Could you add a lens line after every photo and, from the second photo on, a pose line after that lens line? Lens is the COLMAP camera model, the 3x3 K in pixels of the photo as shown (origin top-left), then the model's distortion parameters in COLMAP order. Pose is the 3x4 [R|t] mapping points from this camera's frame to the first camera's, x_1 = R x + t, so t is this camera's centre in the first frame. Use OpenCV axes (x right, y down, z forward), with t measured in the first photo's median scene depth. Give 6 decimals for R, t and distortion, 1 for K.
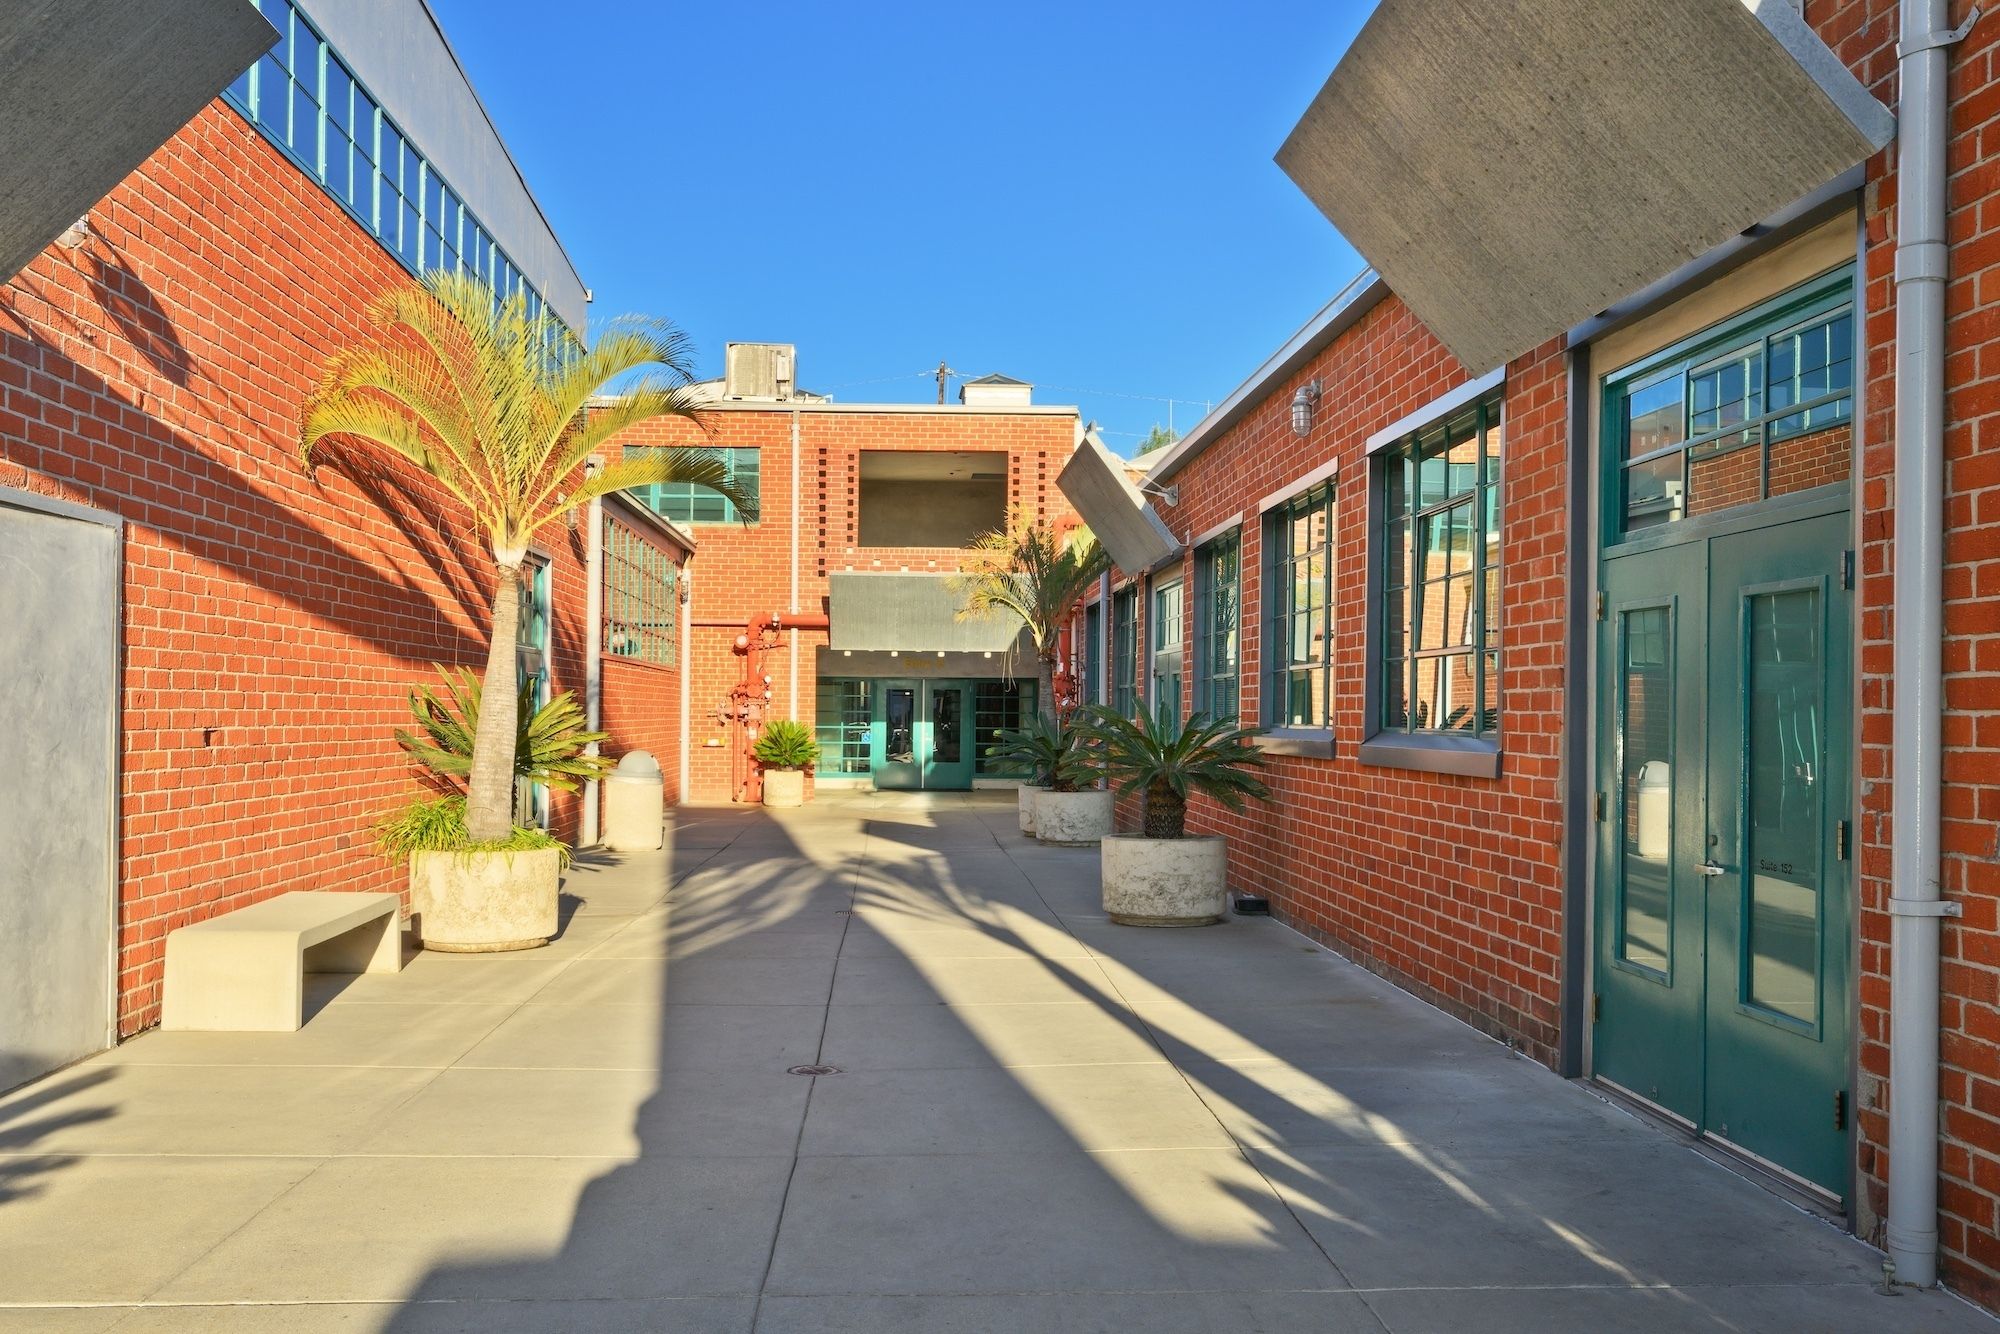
lens RADIAL K [[1735.6, 0, 997.6], [0, 1735.6, 677.2], [0, 0, 1]] dist [0.003188, 0.000109]
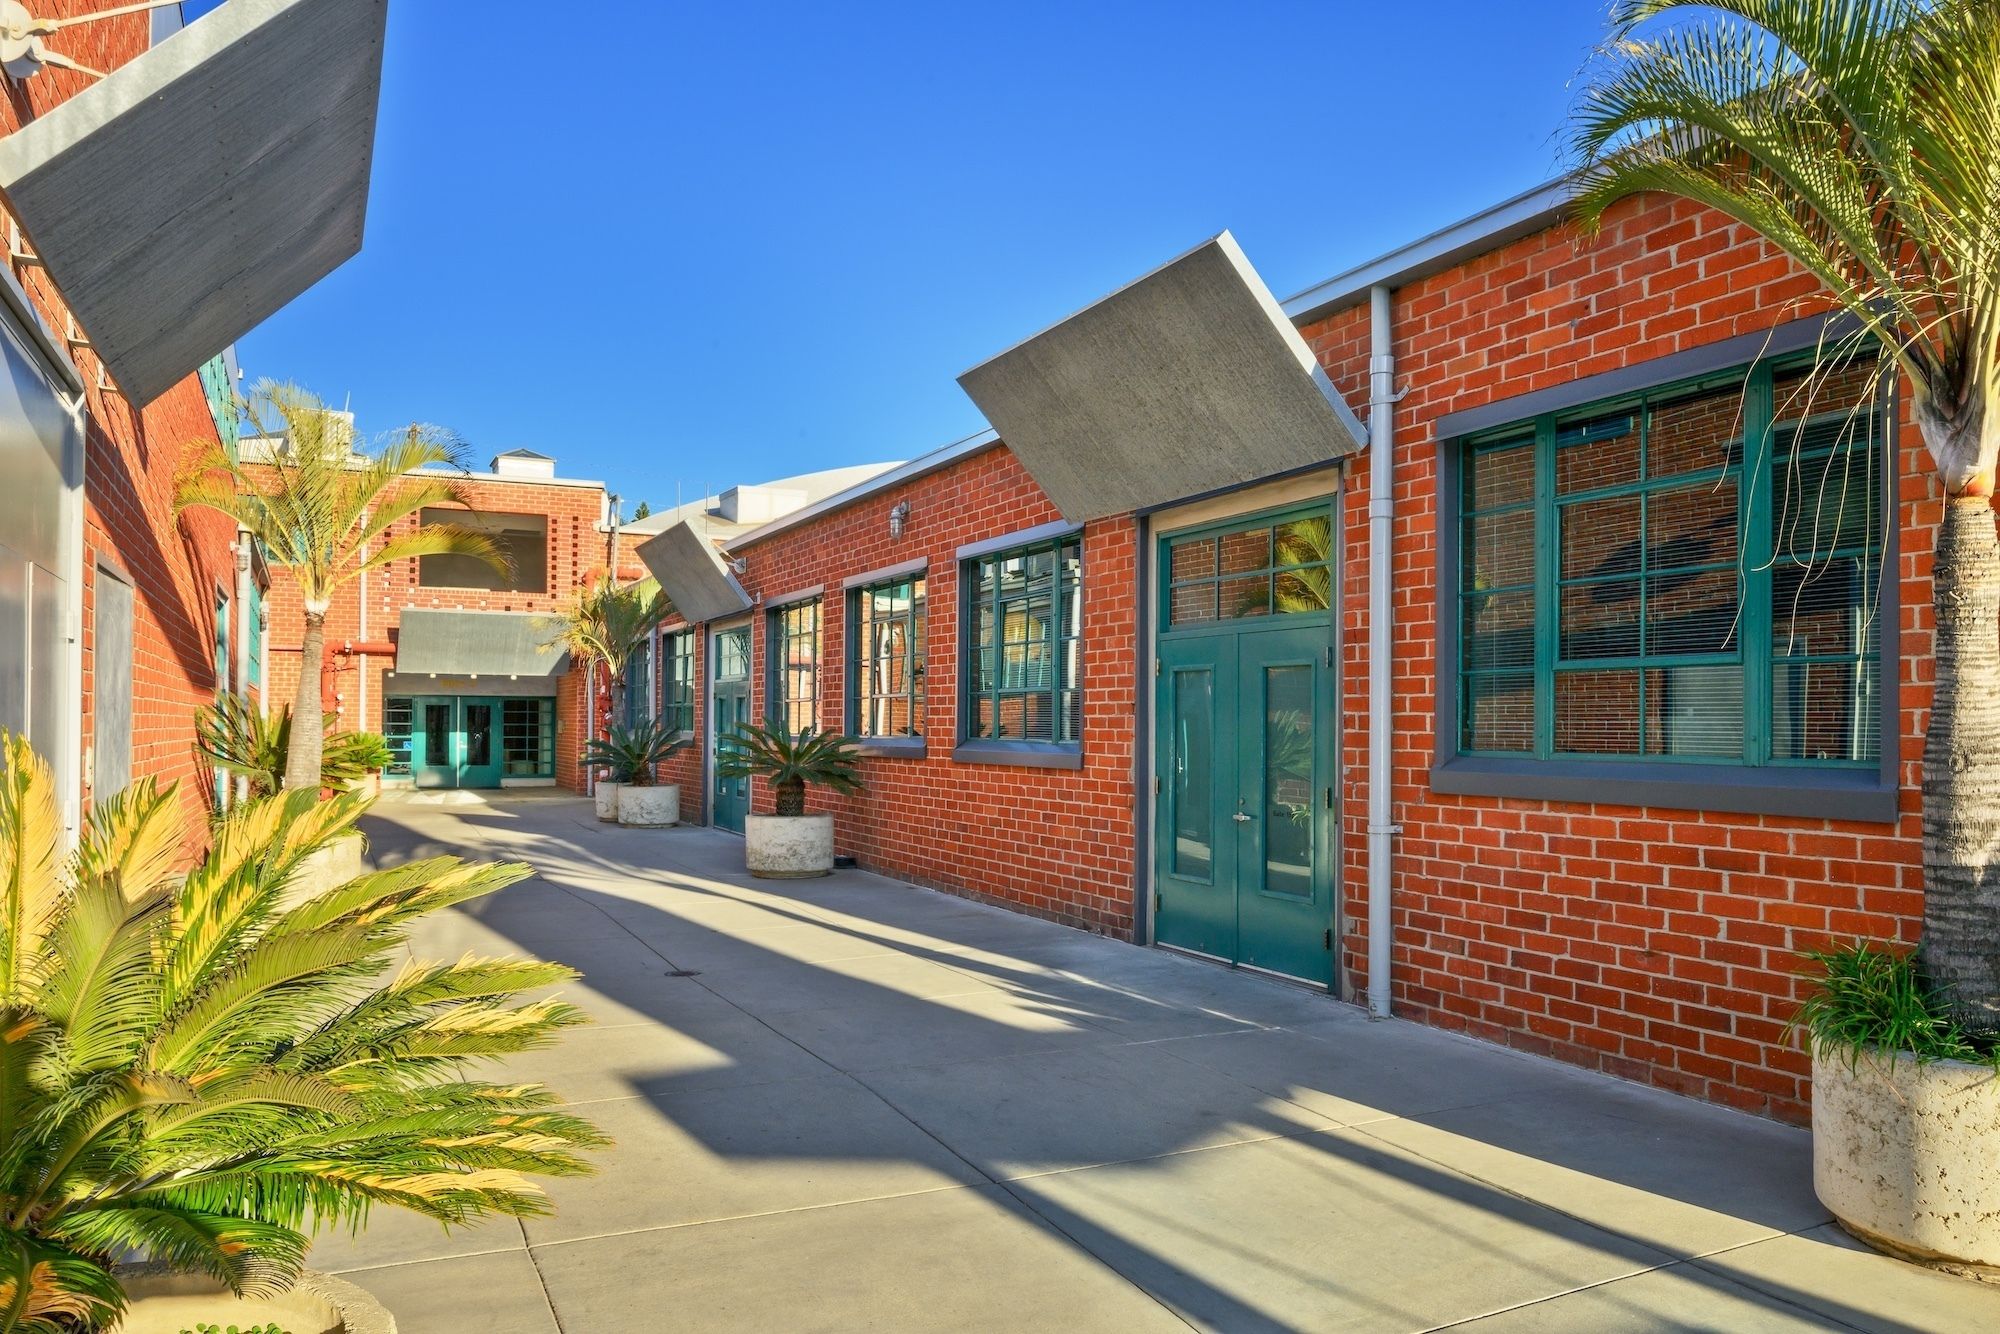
lens RADIAL K [[1400.4, 0, 1000.0], [0, 1400.4, 667.0], [0, 0, 1]] dist [-0.001892, 0.000037]
pose [[0.923222, 0.014432, 0.383996, -0.223319], [-0.007236, 0.999770, -0.020180, -0.008490], [-0.384199, 0.015852, 0.923114, -0.145264]]
